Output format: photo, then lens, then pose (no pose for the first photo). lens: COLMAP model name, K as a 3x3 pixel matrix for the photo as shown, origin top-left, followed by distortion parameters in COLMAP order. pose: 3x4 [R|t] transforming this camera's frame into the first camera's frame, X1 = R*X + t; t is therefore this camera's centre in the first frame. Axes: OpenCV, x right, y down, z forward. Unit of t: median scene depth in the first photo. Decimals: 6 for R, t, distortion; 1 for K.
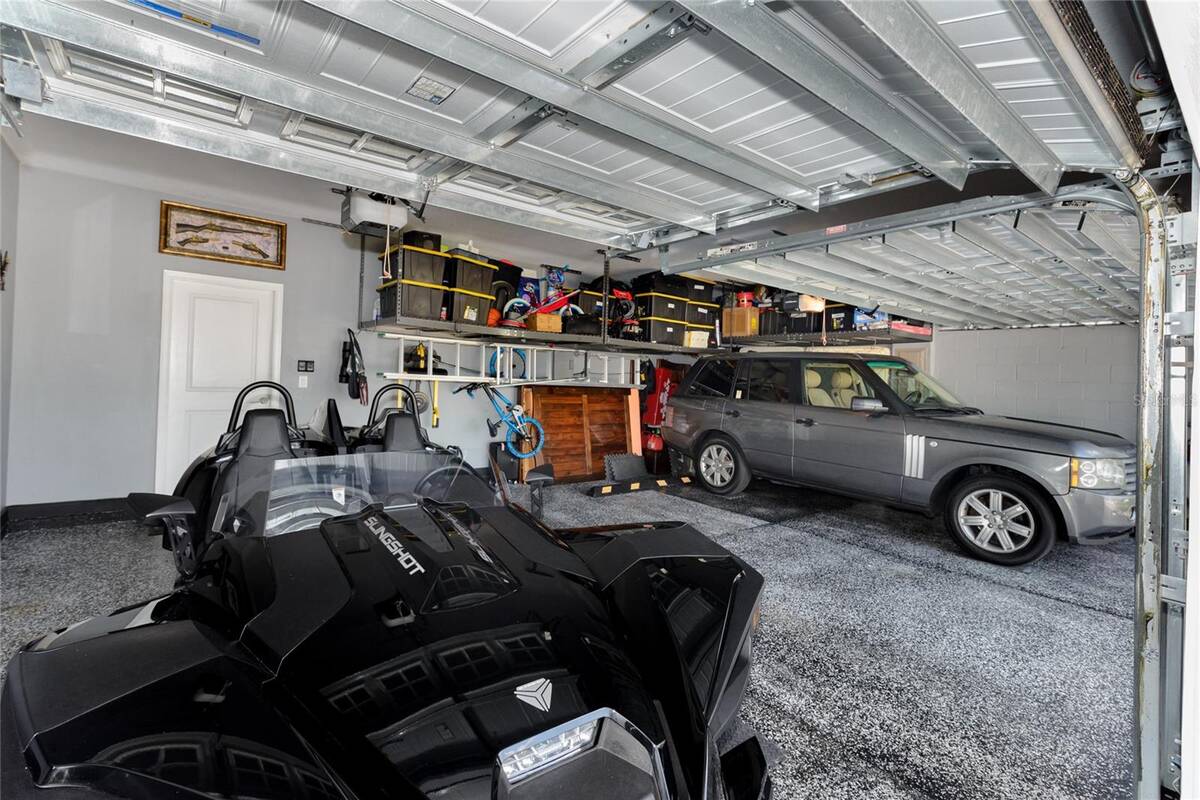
lens RADIAL K [[529.6, 0, 599.6], [0, 529.6, 373.6], [0, 0, 1]] dist [0.009786, -0.000168]
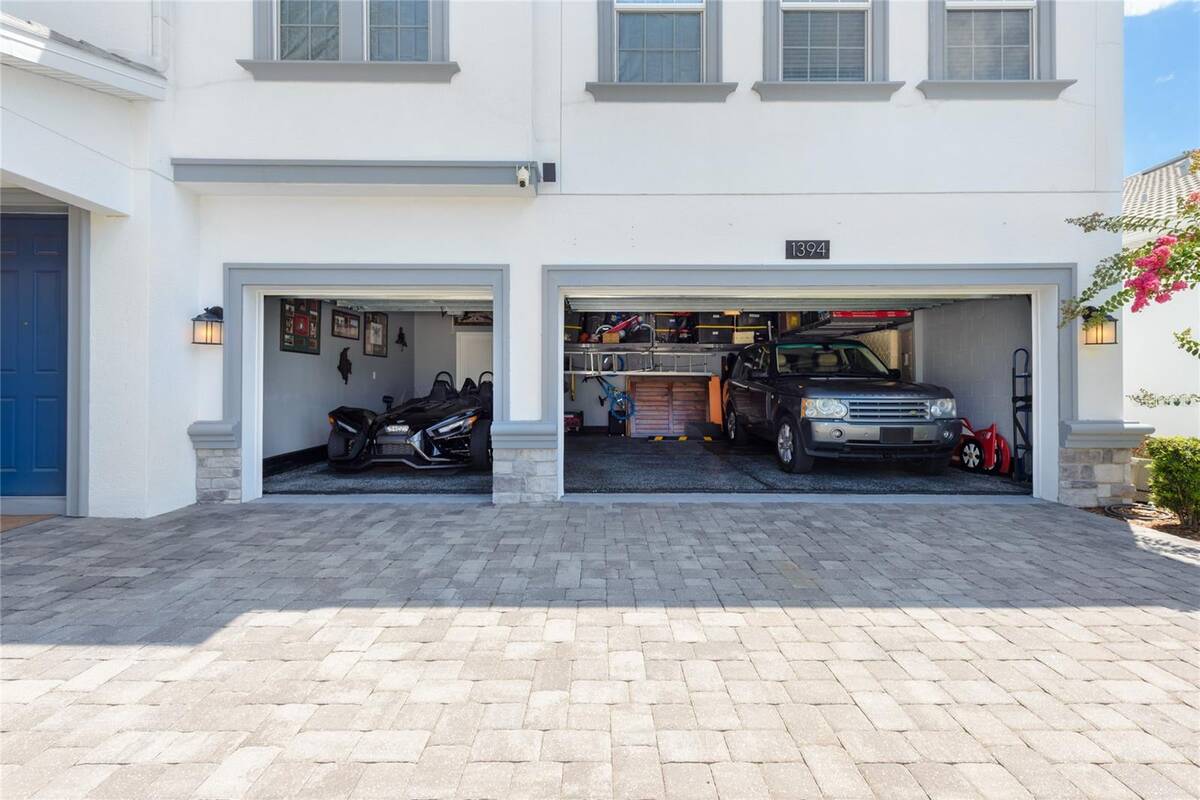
lens RADIAL K [[529.6, 0, 599.6], [0, 529.6, 373.6], [0, 0, 1]] dist [0.009786, -0.000168]
pose [[0.784431, -0.051715, -0.618056, 1.147959], [0.035643, 0.998630, -0.038321, 0.105679], [0.619191, 0.008030, 0.785199, -0.478141]]
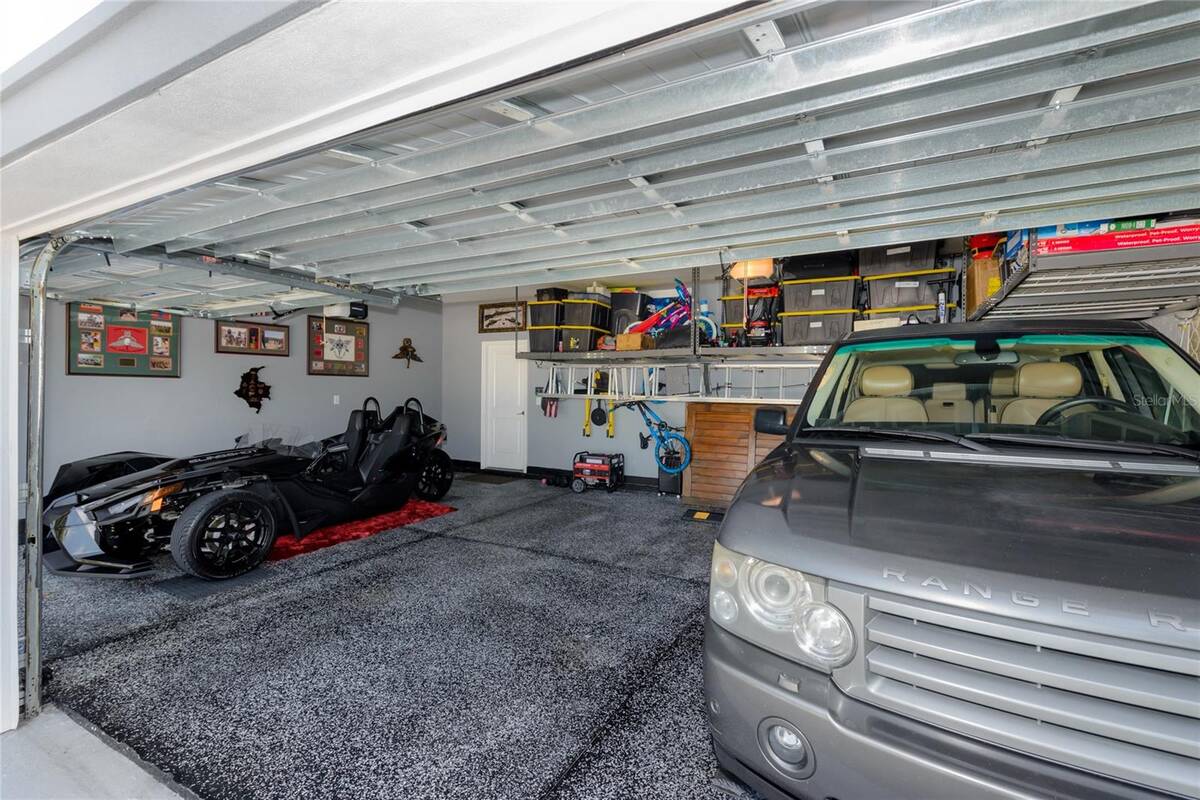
lens RADIAL K [[525.9, 0, 600.0], [0, 525.9, 400.0], [0, 0, 1]] dist [0.010058, 0.000001]
pose [[0.401128, -0.021685, -0.915765, 1.025313], [0.014665, 0.999744, -0.017250, 0.046243], [0.915904, -0.006511, 0.401344, 0.635068]]
